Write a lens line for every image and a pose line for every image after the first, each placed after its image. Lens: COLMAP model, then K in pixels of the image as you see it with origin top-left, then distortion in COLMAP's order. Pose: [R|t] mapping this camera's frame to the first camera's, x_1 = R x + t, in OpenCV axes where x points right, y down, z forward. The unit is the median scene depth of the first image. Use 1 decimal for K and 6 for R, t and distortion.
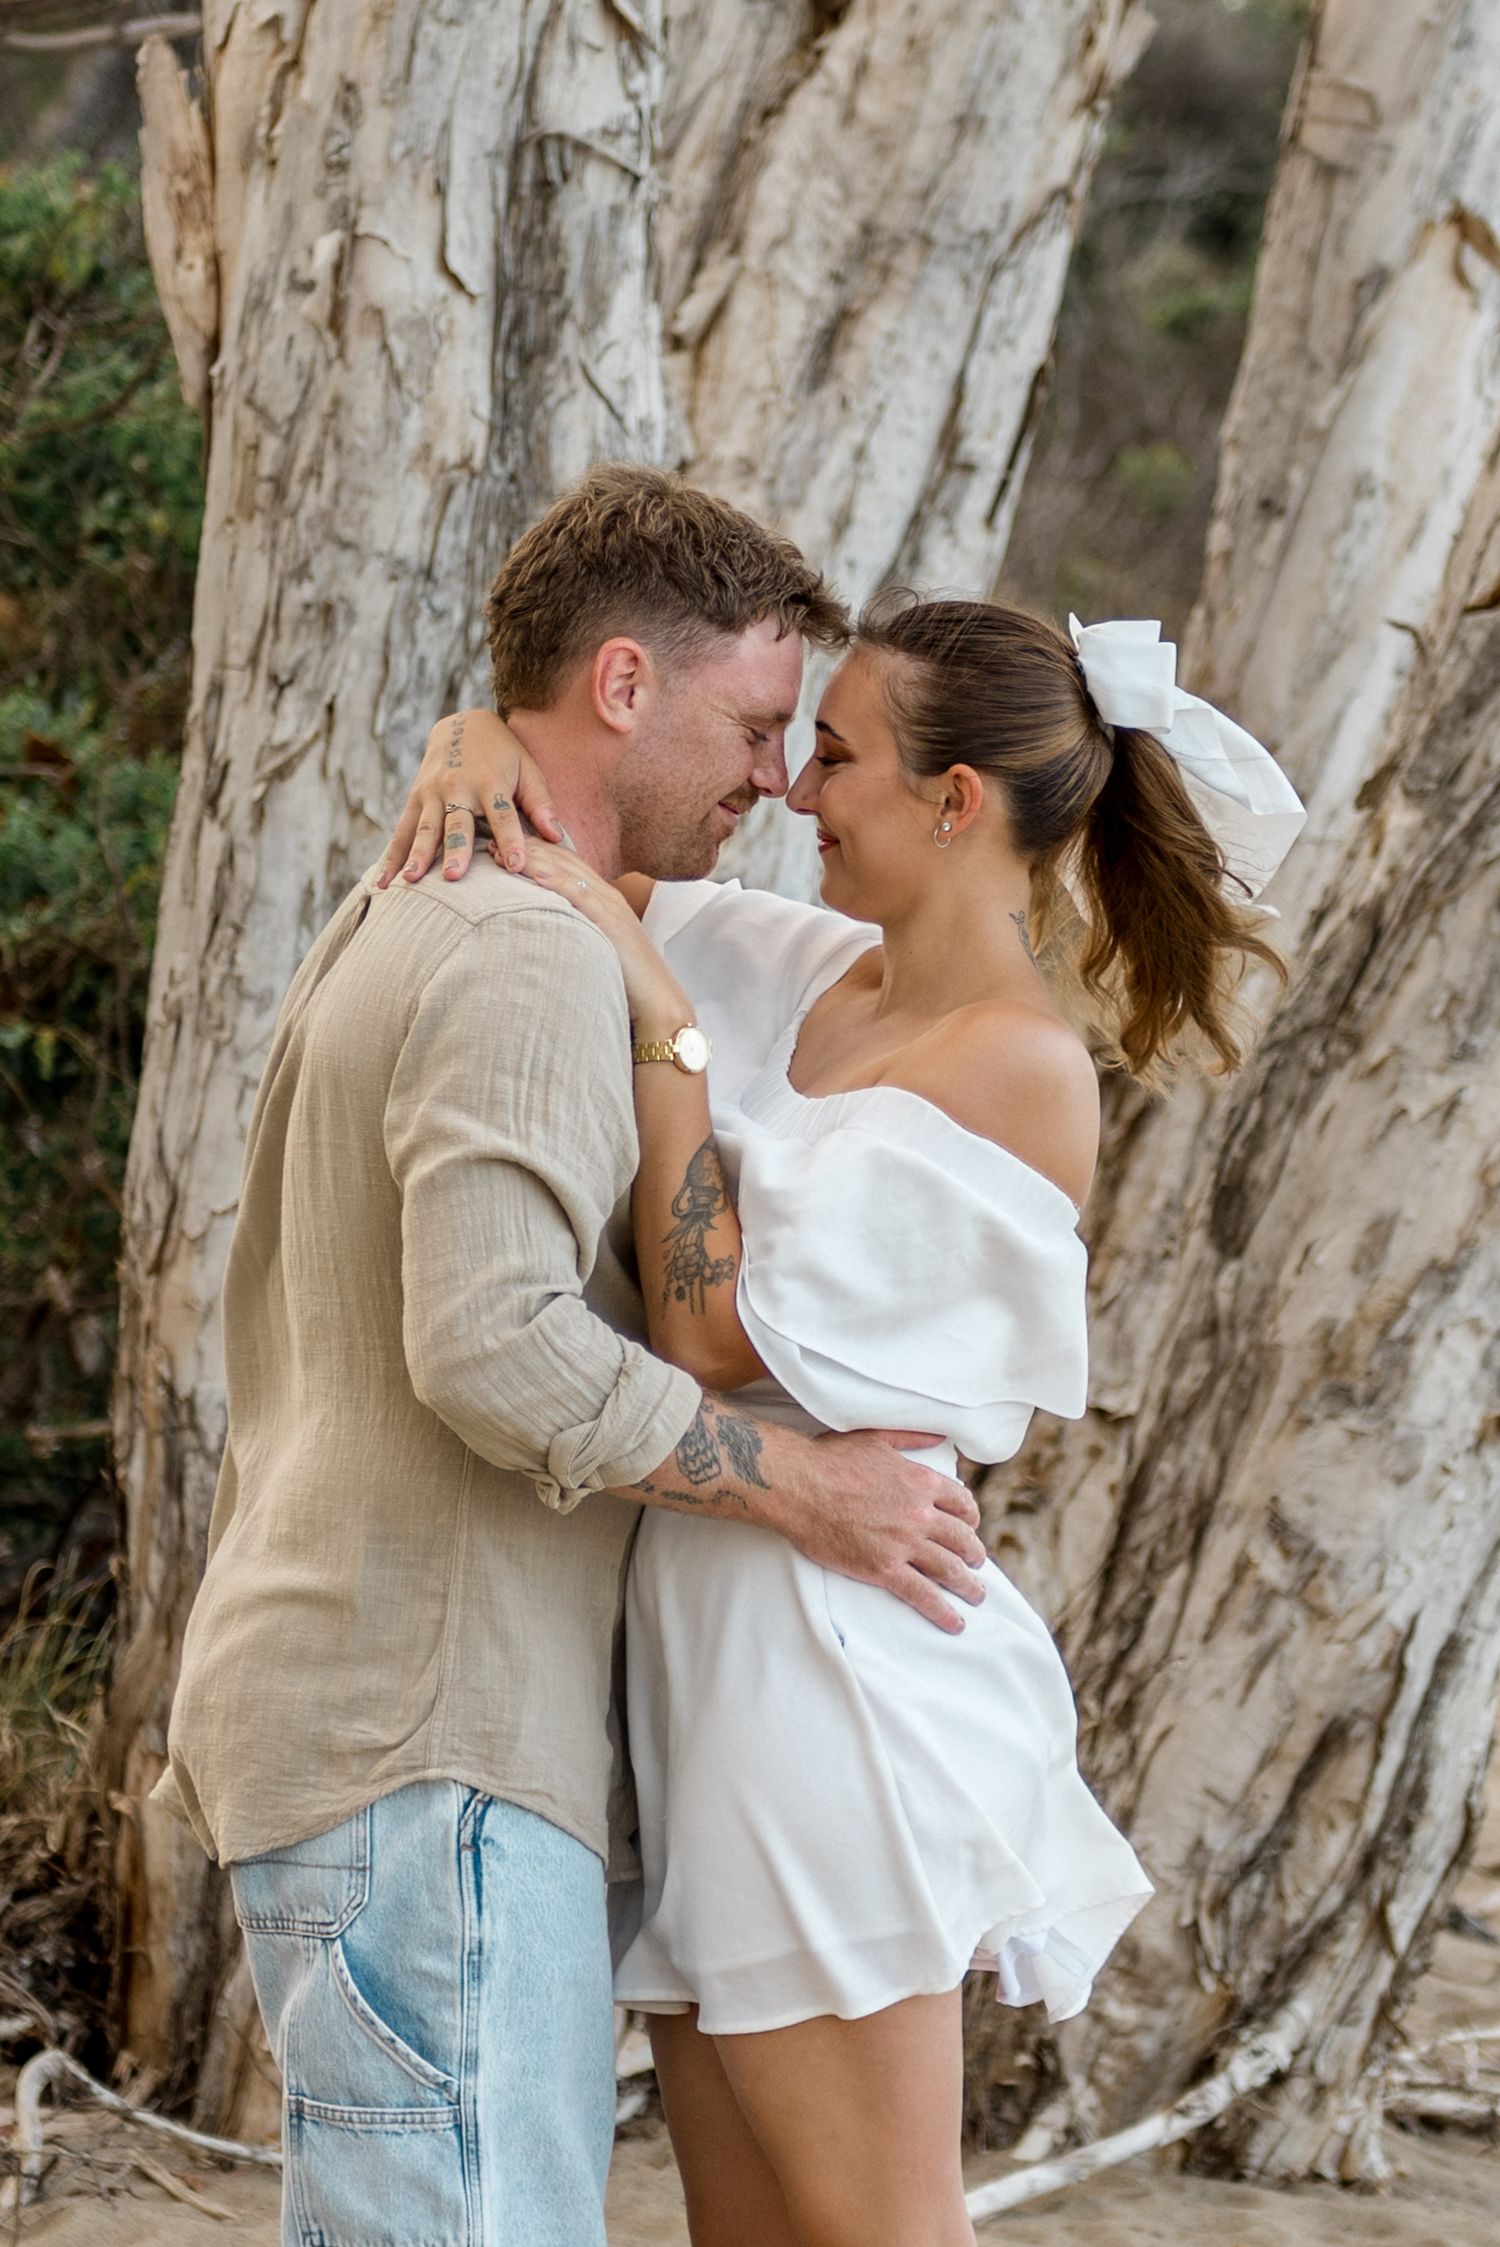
lens RADIAL K [[9599.5, 0, 707.5], [0, 9599.5, 854.0], [0, 0, 1]] dist [0.038765, -0.235892]
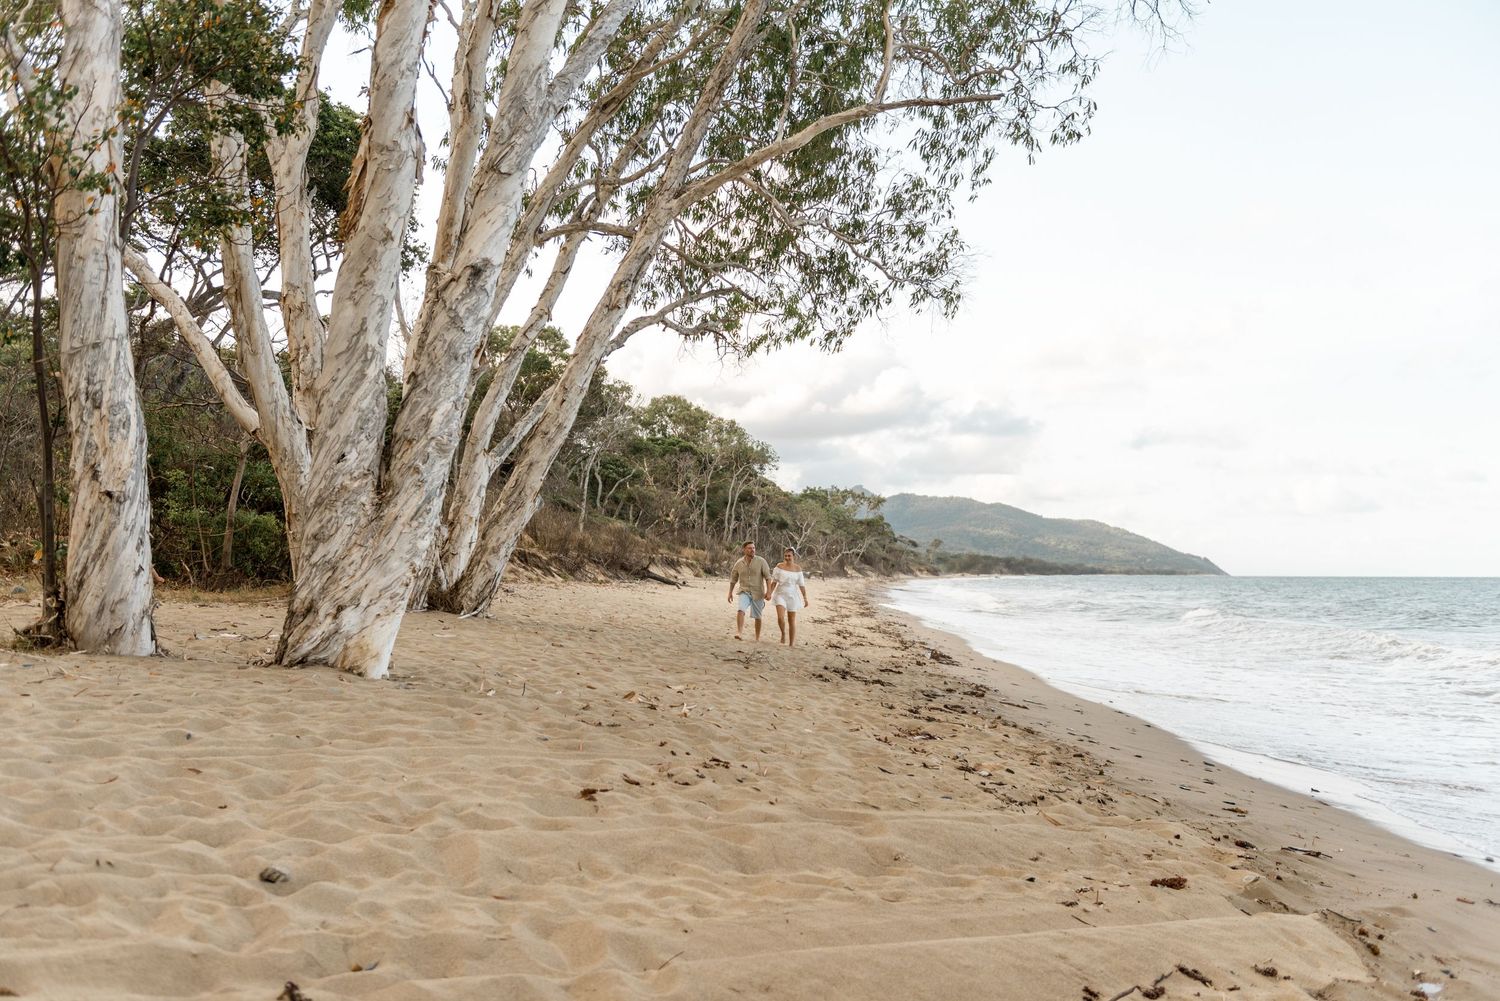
lens RADIAL K [[1395.2, 0, 732.0], [0, 1395.2, 523.7], [0, 0, 1]] dist [-0.002356, -0.020402]
pose [[0.904767, 0.072272, 0.419729, -0.393272], [-0.076367, 0.997055, -0.007065, 0.010468], [-0.419004, -0.025661, 0.907622, -0.693550]]
